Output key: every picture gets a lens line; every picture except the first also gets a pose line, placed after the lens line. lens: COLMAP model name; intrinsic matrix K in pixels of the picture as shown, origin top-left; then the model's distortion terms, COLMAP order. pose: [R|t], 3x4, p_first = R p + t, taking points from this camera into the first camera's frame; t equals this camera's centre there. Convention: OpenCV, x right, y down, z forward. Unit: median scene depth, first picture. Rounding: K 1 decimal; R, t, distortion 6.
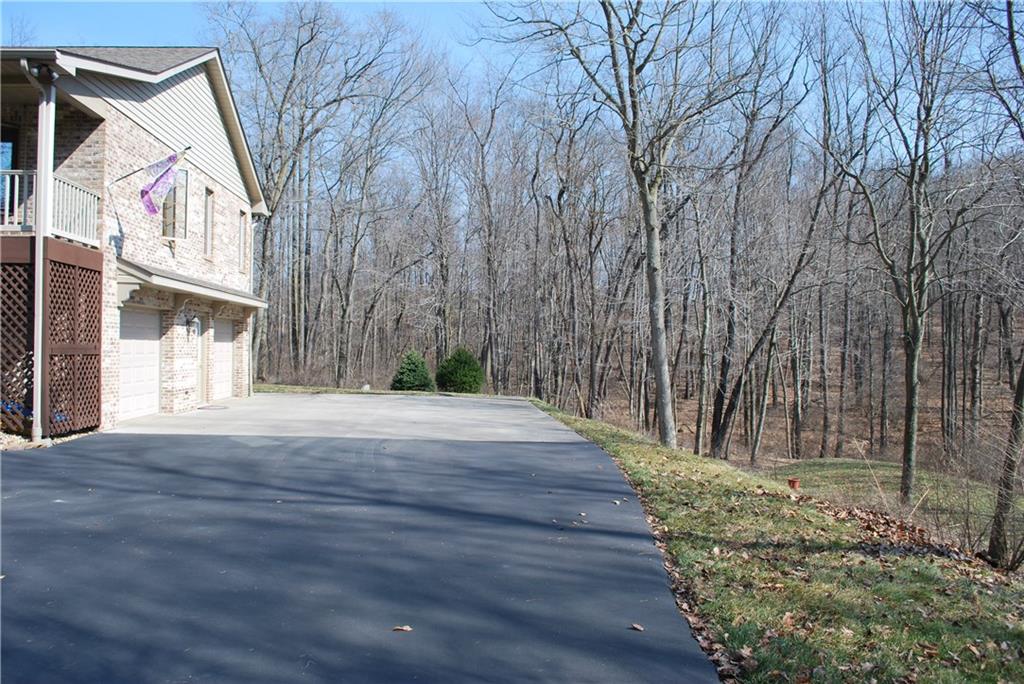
lens RADIAL K [[800.8, 0, 512.0], [0, 800.8, 342.0], [0, 0, 1]] dist [-0.075960, 0.004532]
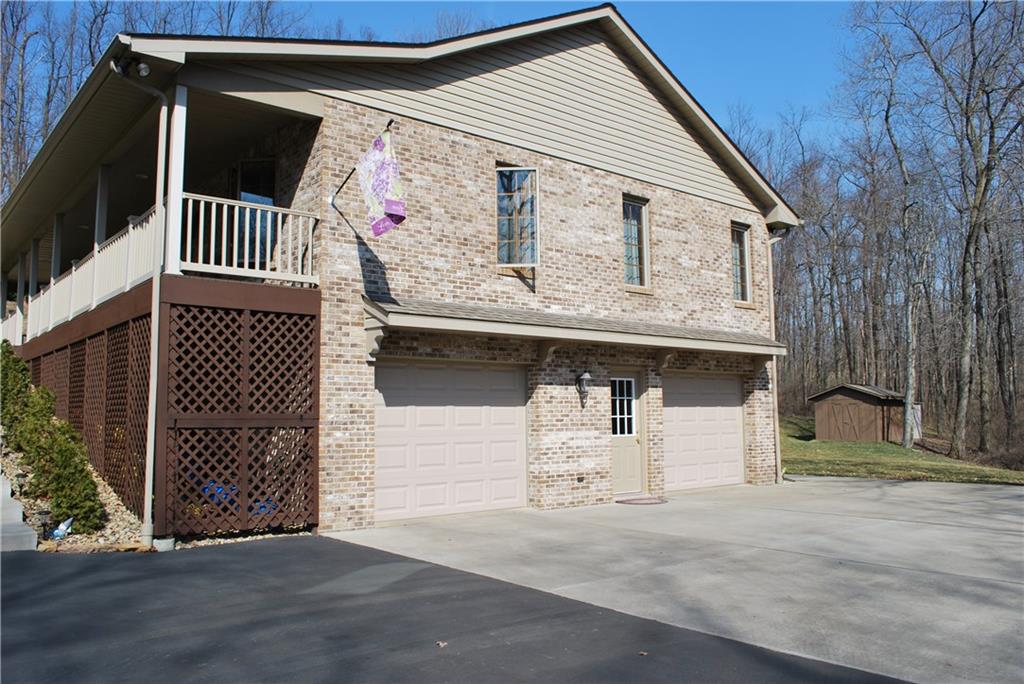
lens RADIAL K [[800.8, 0, 512.0], [0, 800.8, 342.0], [0, 0, 1]] dist [-0.075960, 0.004532]
pose [[0.572827, -0.093875, -0.814283, 0.180737], [0.023106, 0.994875, -0.098441, 0.013008], [0.819351, 0.037575, 0.572060, 0.653564]]
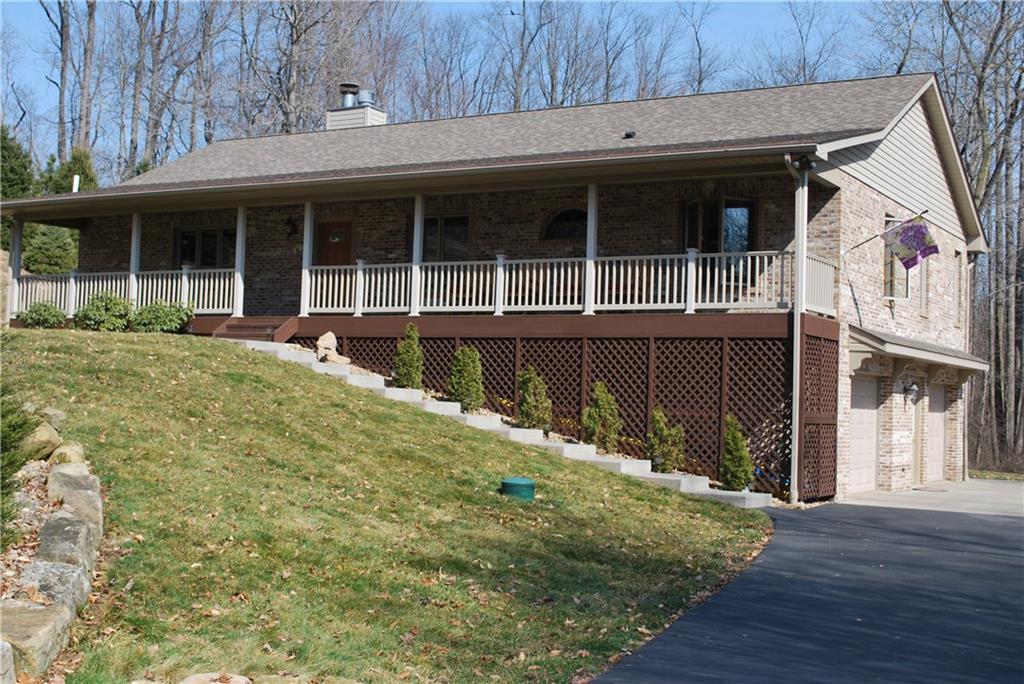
lens RADIAL K [[1327.7, 0, 512.0], [0, 1327.7, 342.0], [0, 0, 1]] dist [-0.019044, -0.013758]
pose [[0.820899, -0.009577, -0.570994, 0.090903], [-0.019325, 0.998821, -0.044535, -0.004779], [0.570747, 0.047593, 0.819746, -0.566910]]
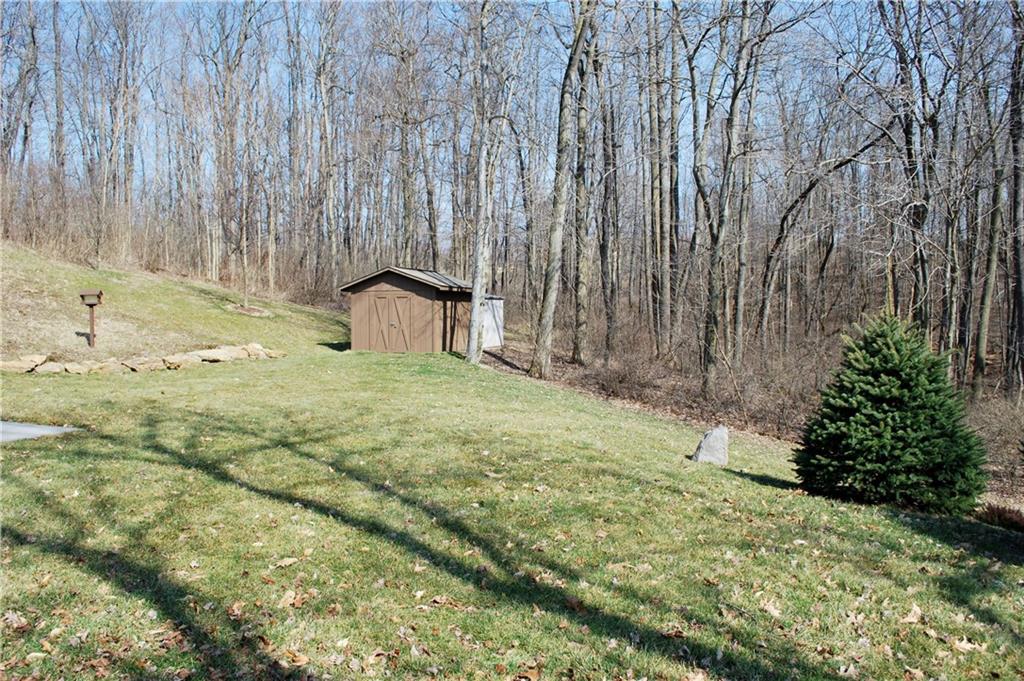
lens RADIAL K [[800.8, 0, 512.0], [0, 800.8, 340.5], [0, 0, 1]] dist [-0.075960, 0.004532]
pose [[0.869894, -0.000623, -0.493238, -0.235017], [0.023131, 0.998951, 0.039532, 0.017746], [0.492696, -0.045798, 0.868996, 1.661612]]
